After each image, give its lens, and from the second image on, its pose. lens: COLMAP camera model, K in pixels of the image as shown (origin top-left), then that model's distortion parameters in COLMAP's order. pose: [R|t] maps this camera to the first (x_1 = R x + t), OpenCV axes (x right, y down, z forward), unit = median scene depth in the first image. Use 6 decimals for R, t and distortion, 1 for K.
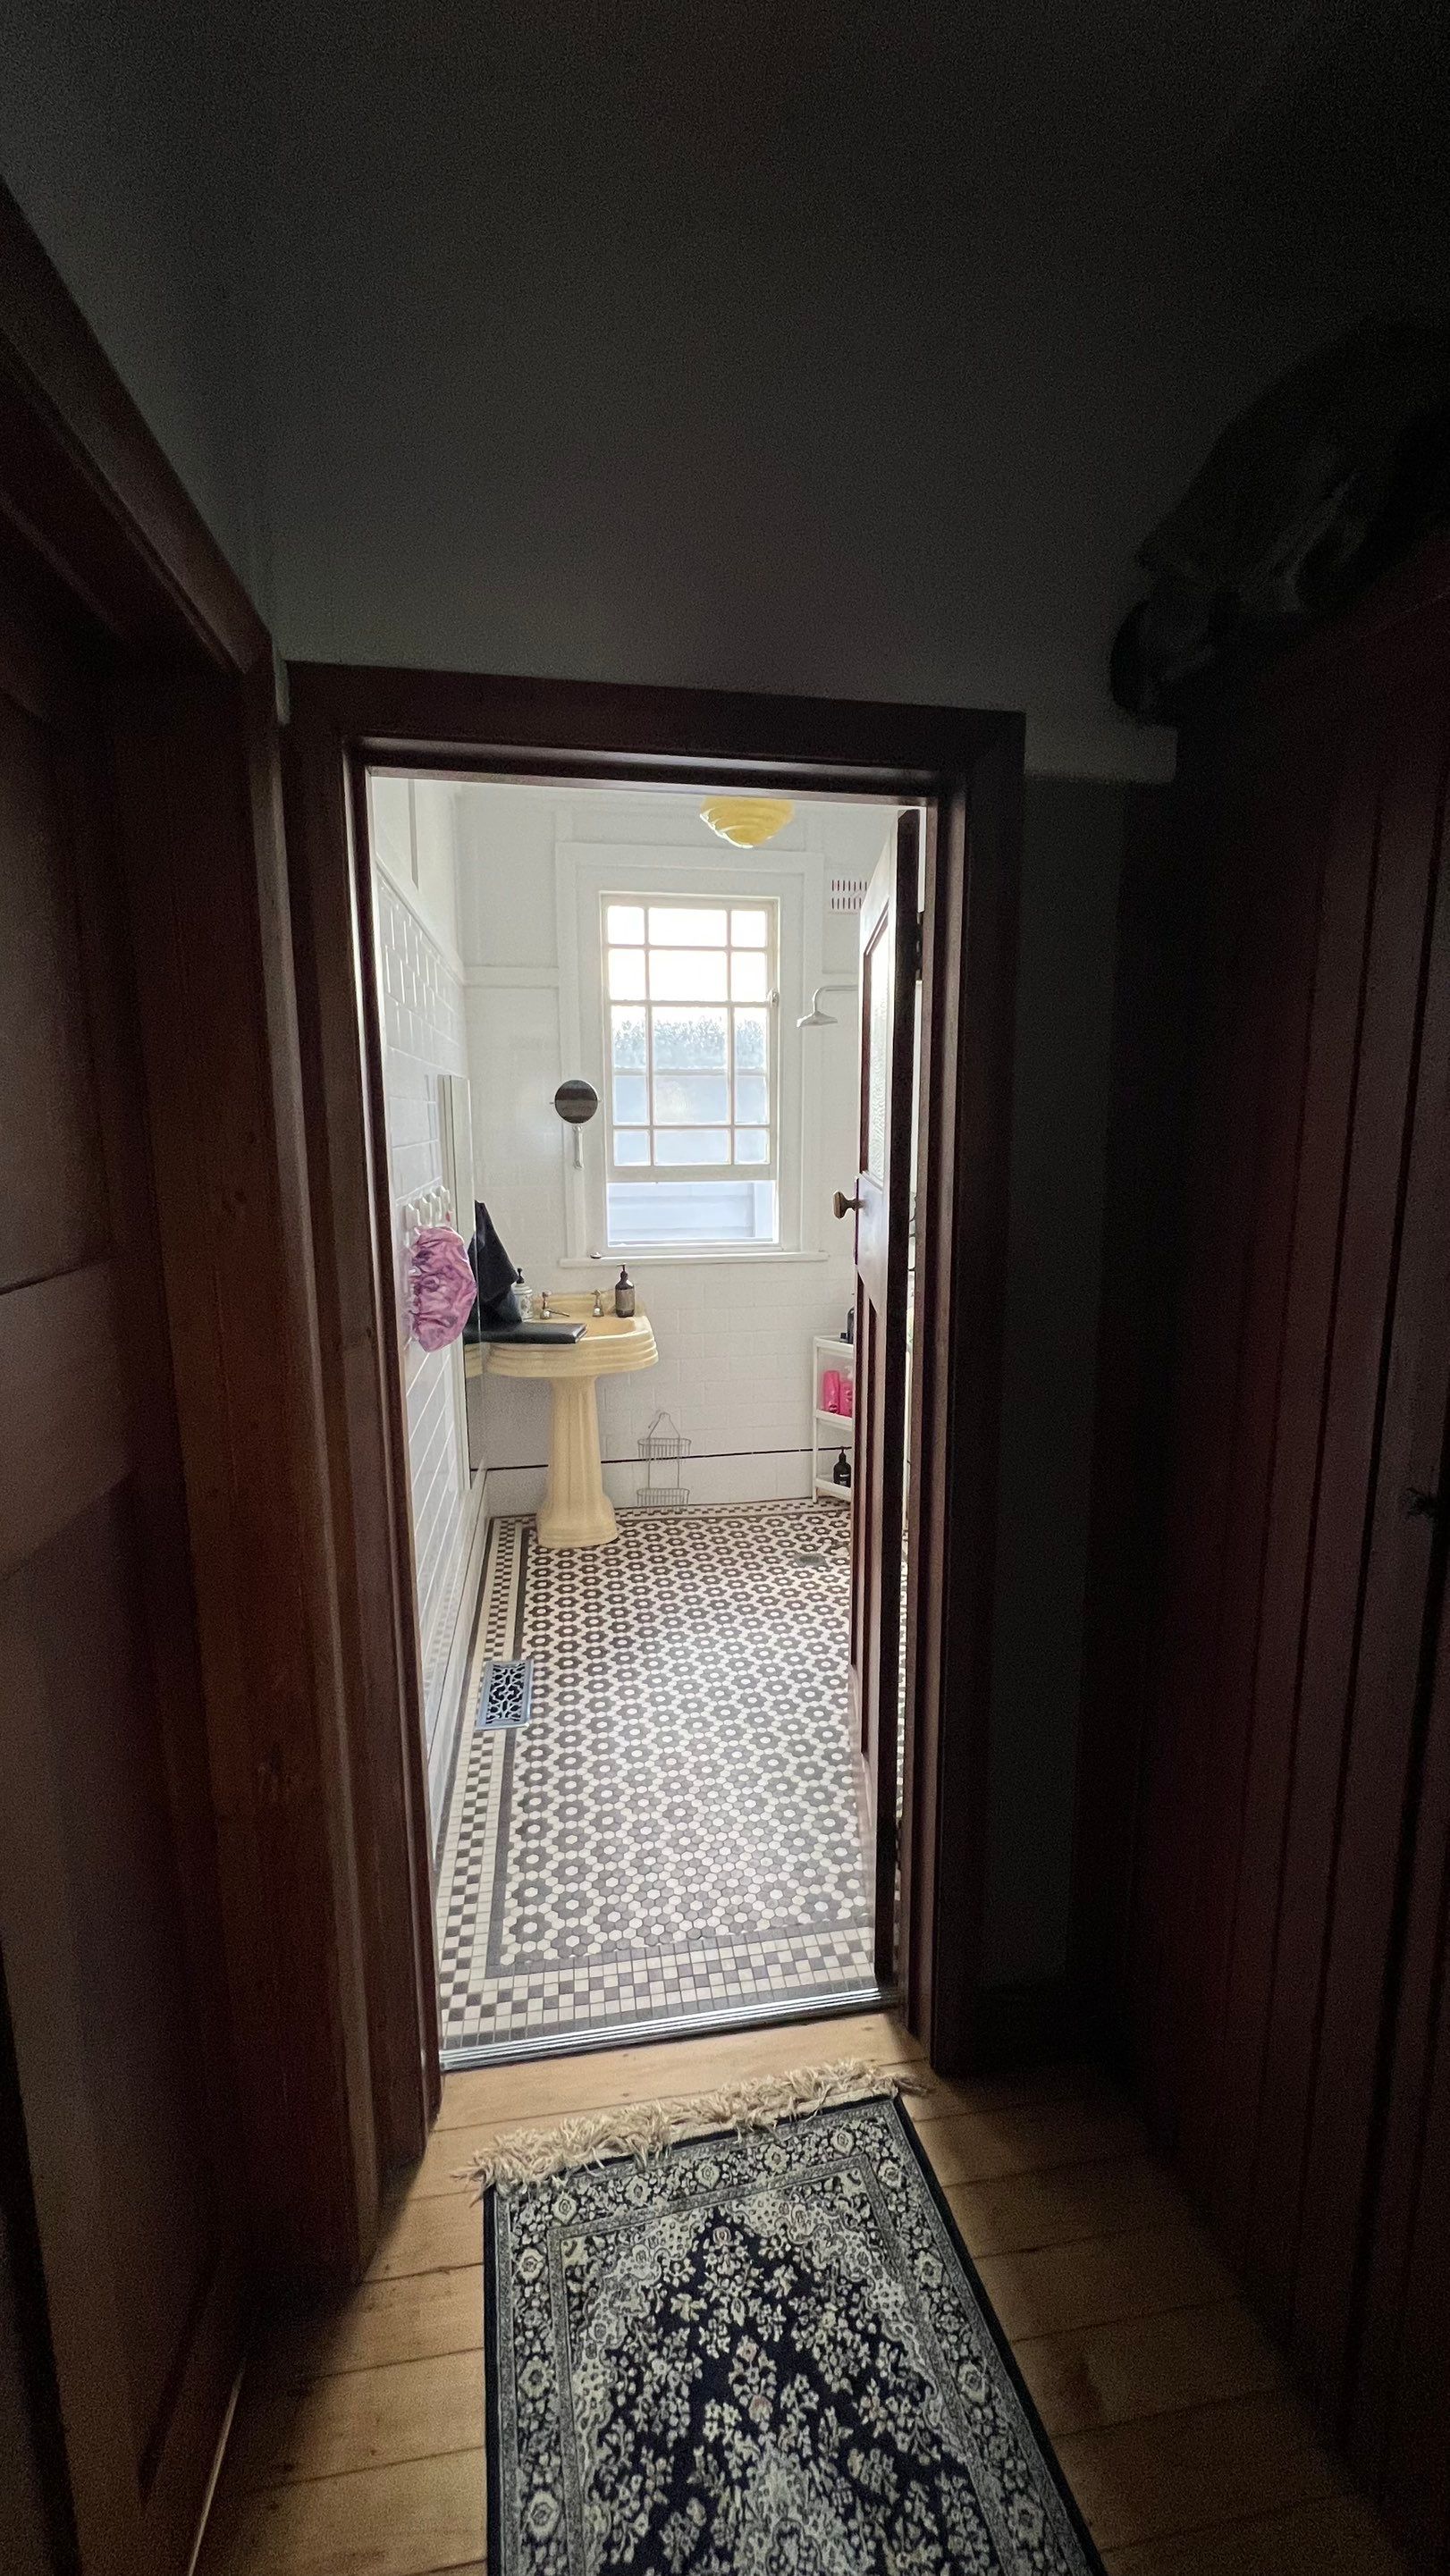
lens RADIAL K [[1029.1, 0, 733.5], [0, 1029.1, 1285.3], [0, 0, 1]] dist [-0.003394, 0.001594]
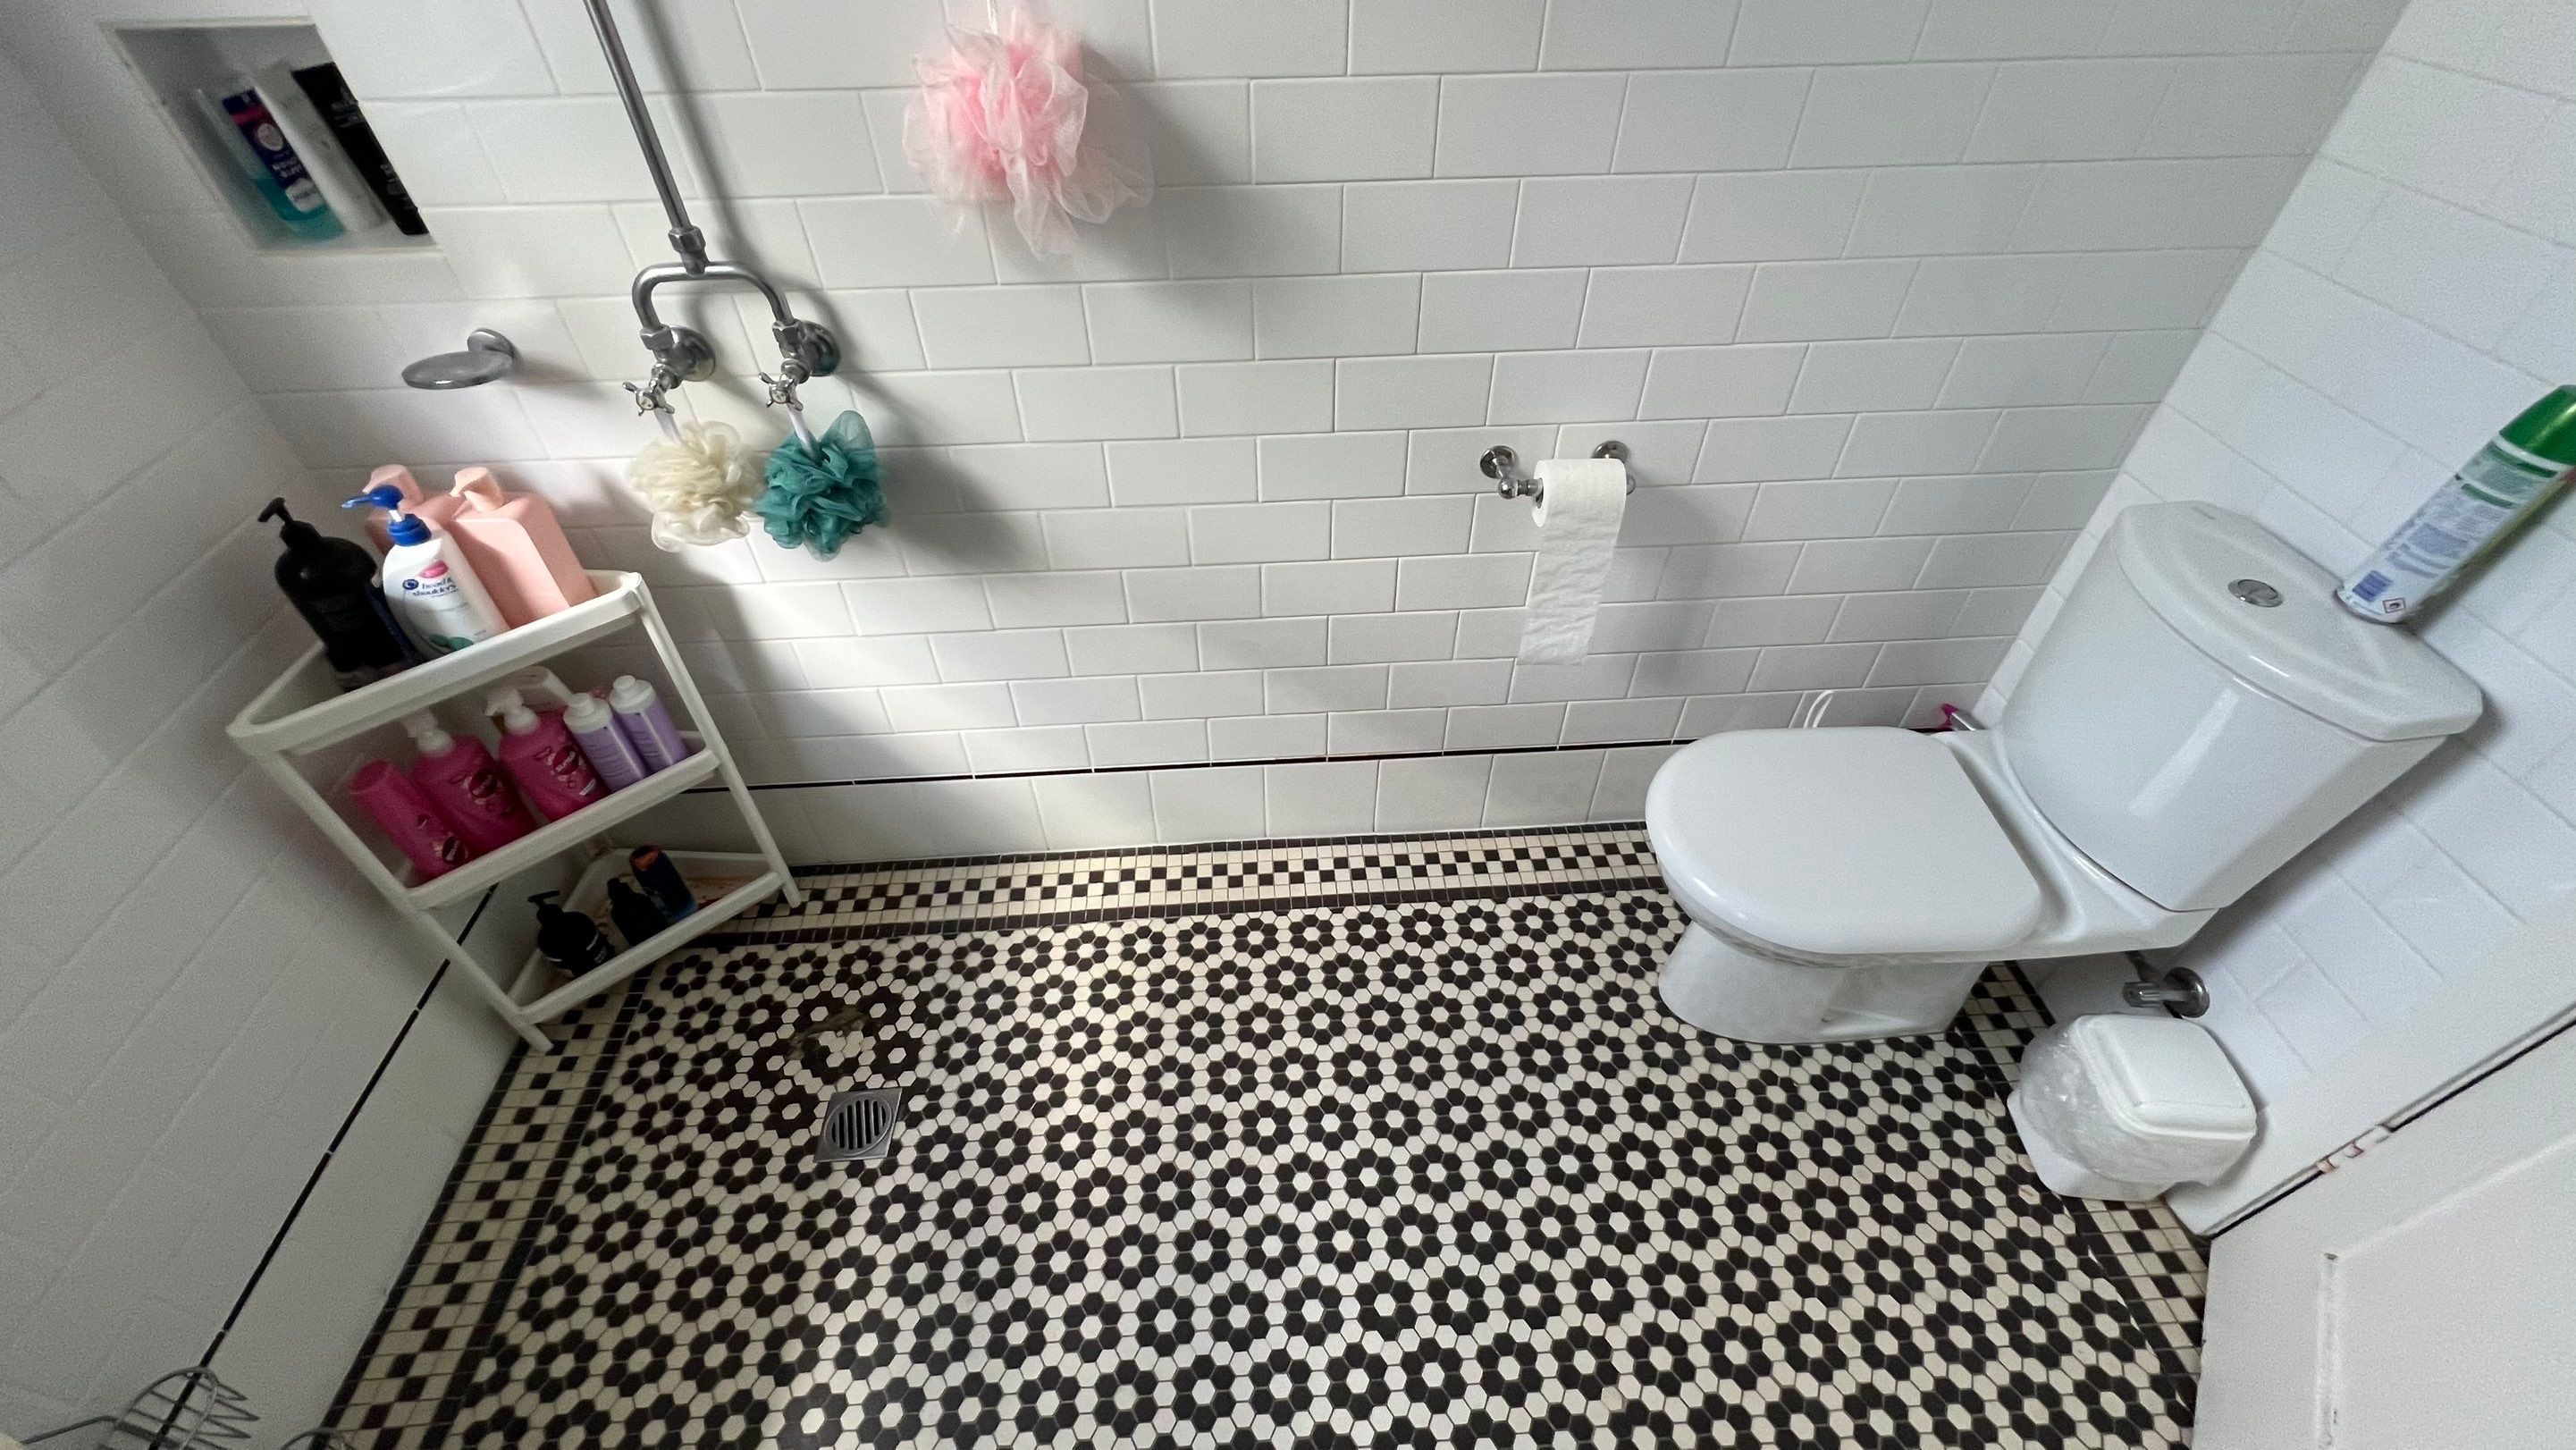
lens RADIAL K [[1029.1, 0, 1280.6], [0, 1029.1, 719.1], [0, 0, 1]] dist [-0.003394, 0.001594]
pose [[0.110903, -0.685281, 0.719786, -0.086357], [0.173070, 0.726504, 0.665011, -0.088484], [-0.978646, 0.050822, 0.199173, 0.702276]]
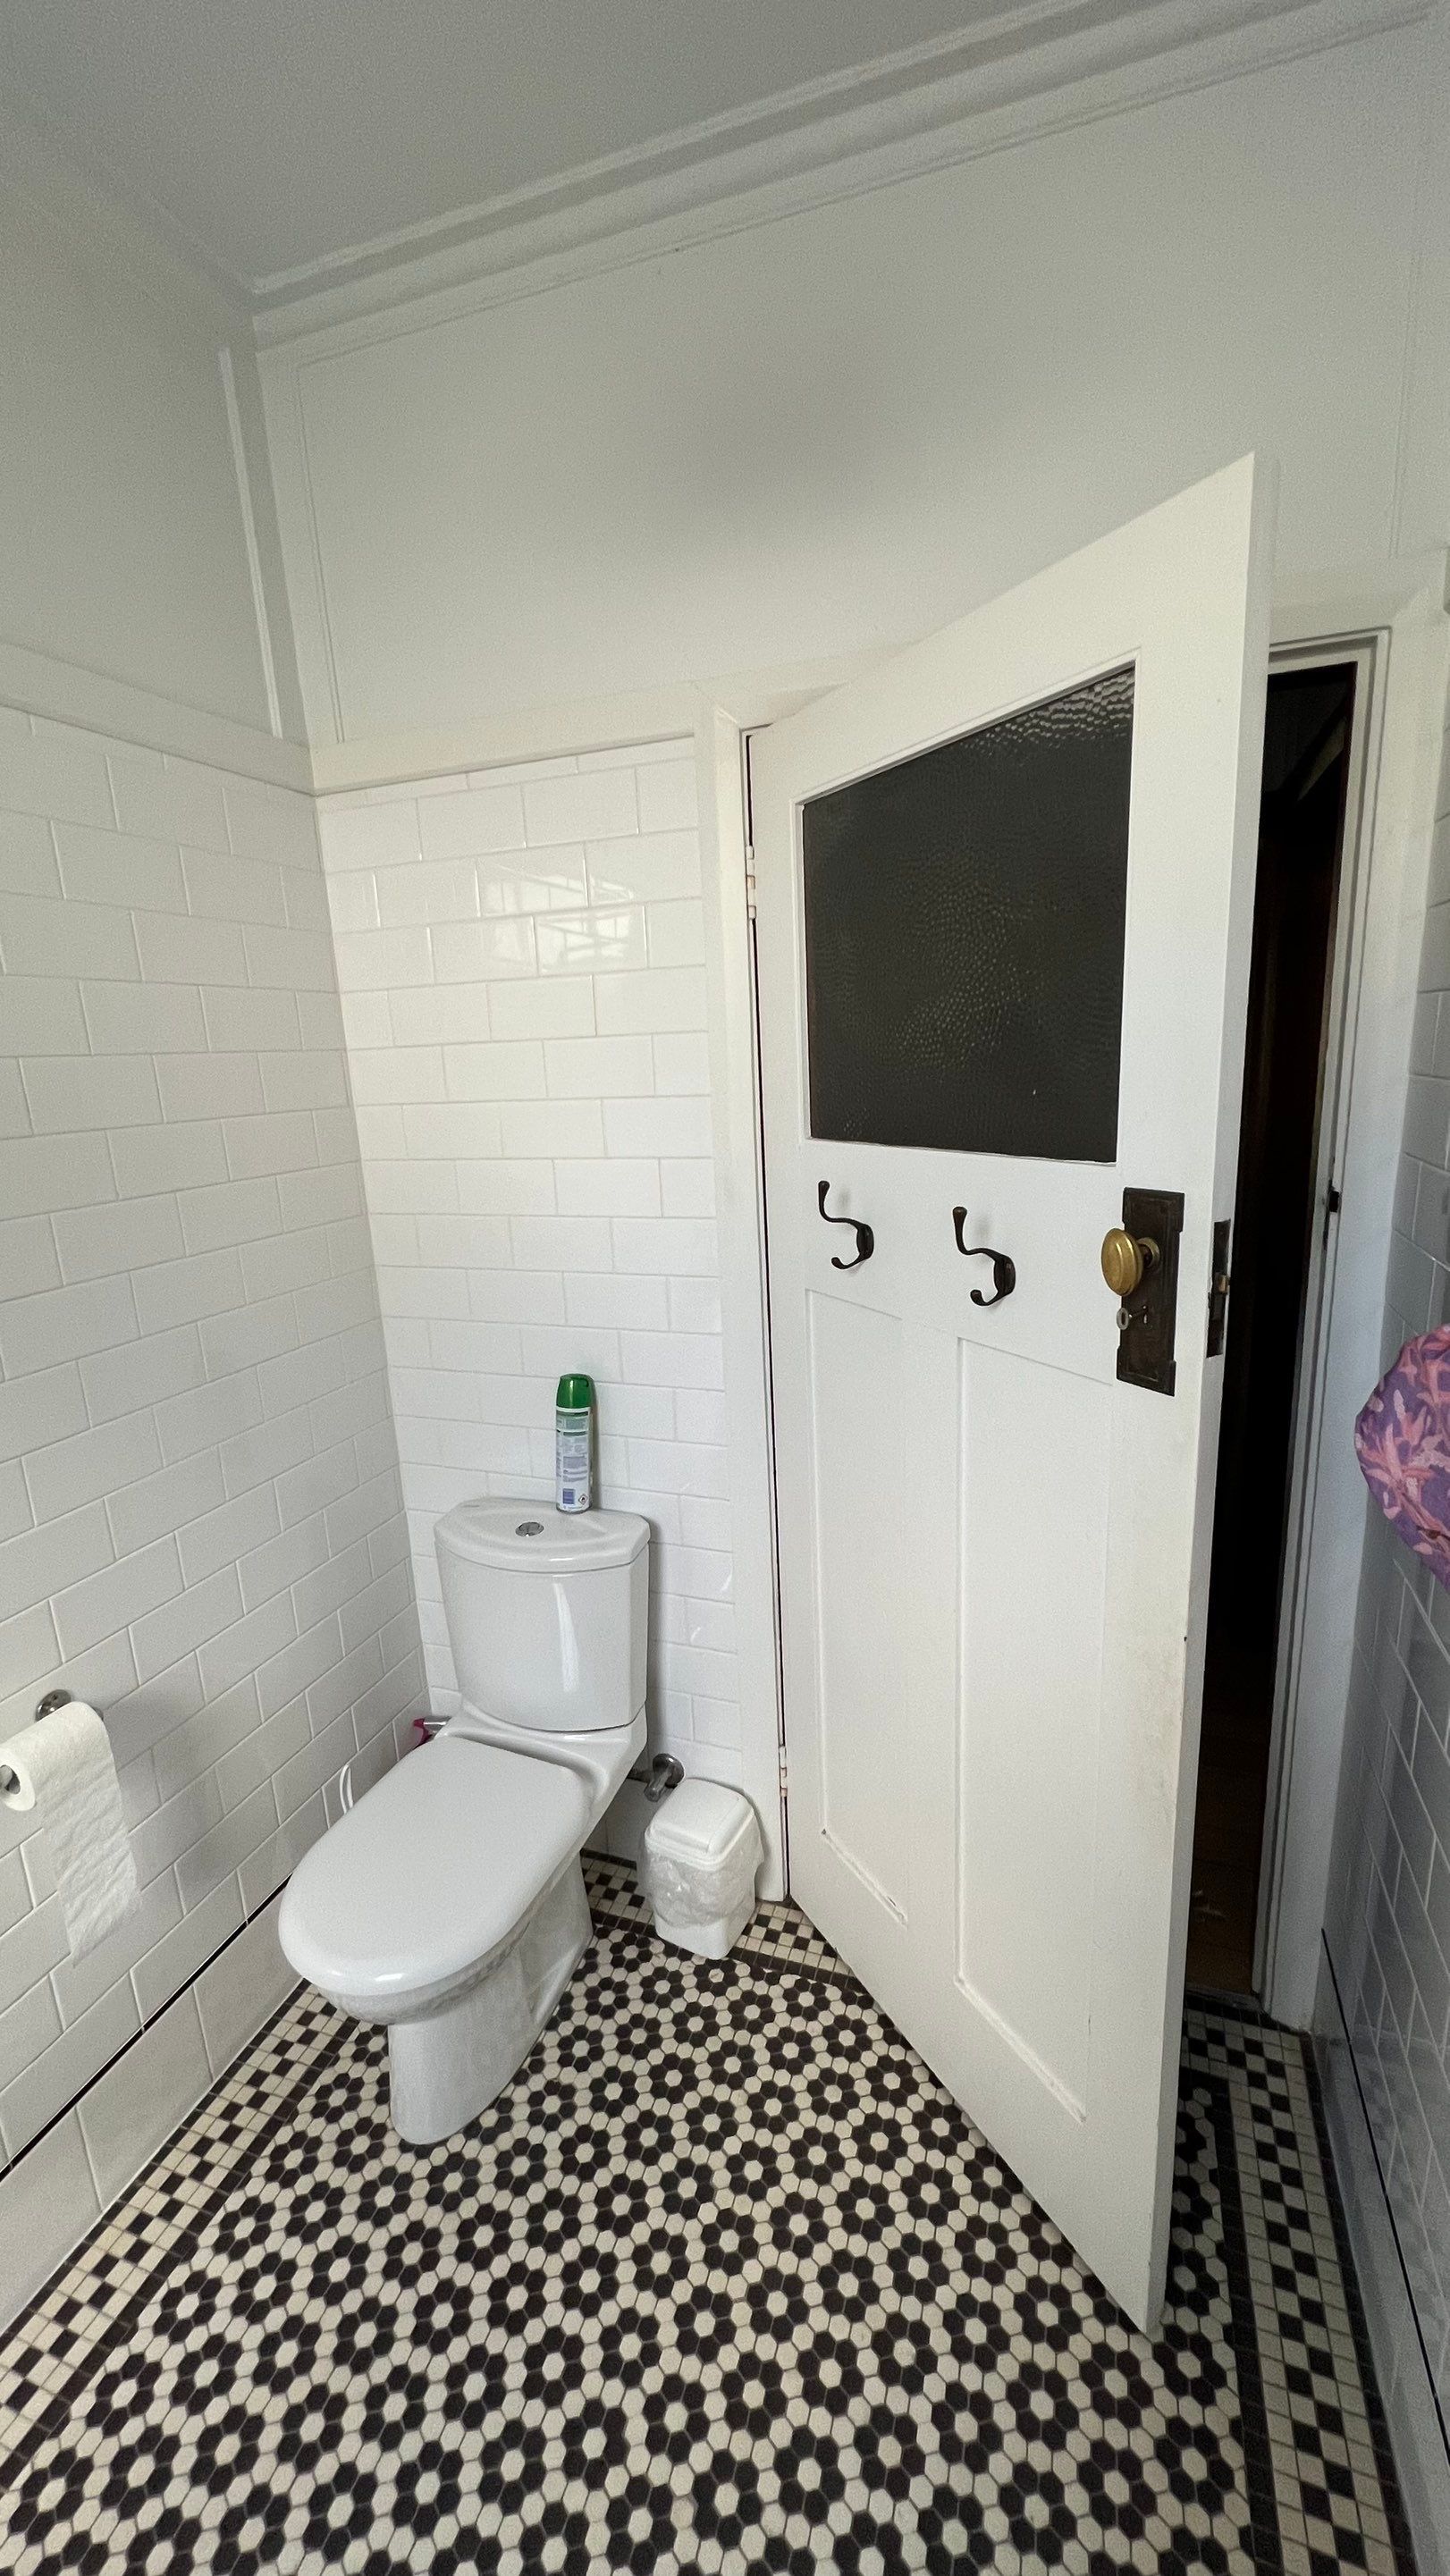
lens RADIAL K [[1029.1, 0, 726.0], [0, 1029.1, 1274.2], [0, 0, 1]] dist [-0.003394, 0.001594]
pose [[-0.866012, -0.065149, 0.495760, -0.119113], [0.129455, 0.928459, 0.348146, -0.127062], [-0.482974, 0.365678, -0.795623, 0.766495]]
